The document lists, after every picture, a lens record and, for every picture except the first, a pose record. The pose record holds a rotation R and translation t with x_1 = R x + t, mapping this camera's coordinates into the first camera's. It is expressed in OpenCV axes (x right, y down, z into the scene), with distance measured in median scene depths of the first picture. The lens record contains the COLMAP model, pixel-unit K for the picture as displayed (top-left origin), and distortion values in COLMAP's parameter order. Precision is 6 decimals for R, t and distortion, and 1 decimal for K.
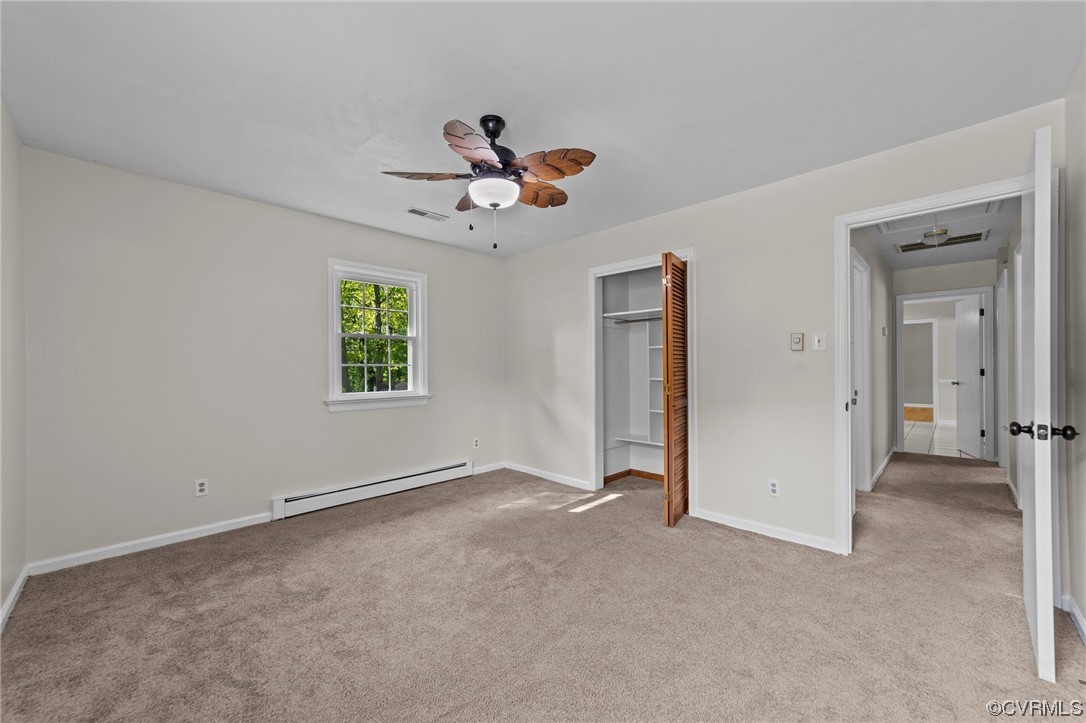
lens RADIAL K [[420.4, 0, 543.7], [0, 420.4, 365.8], [0, 0, 1]] dist [0.001056, 0.000481]
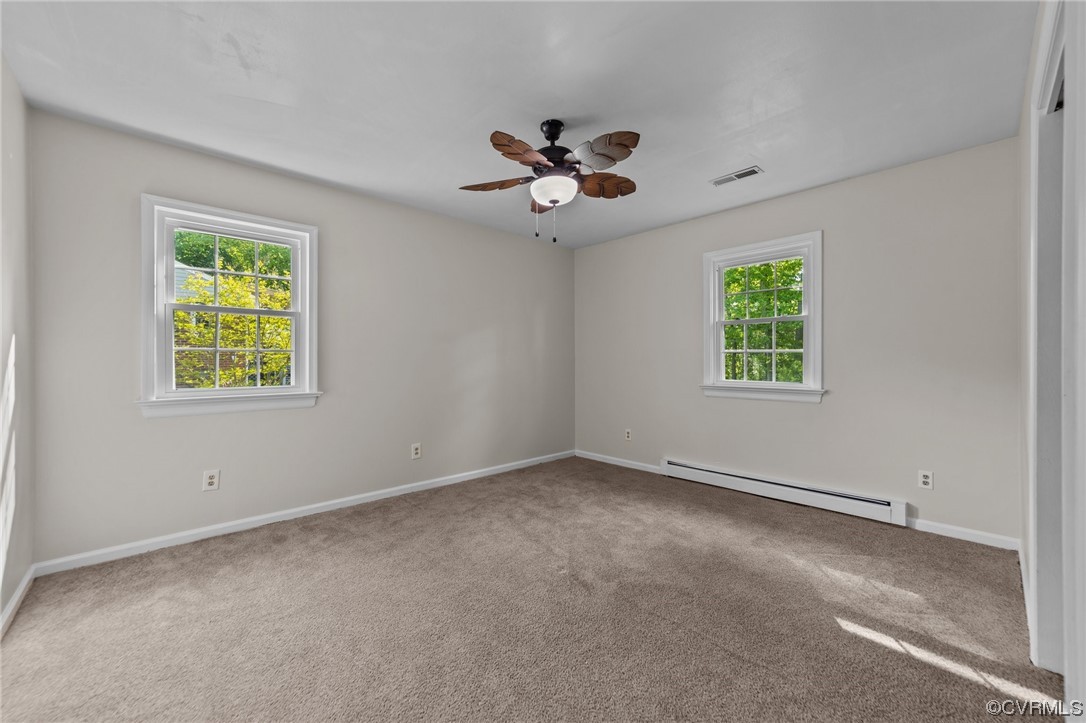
lens RADIAL K [[420.4, 0, 543.7], [0, 420.4, 365.8], [0, 0, 1]] dist [0.001056, 0.000481]
pose [[-0.030387, 0.020691, -0.999324, 0.590545], [0.009960, 0.999742, 0.020397, 0.005464], [0.999489, -0.009334, -0.030586, 0.622572]]
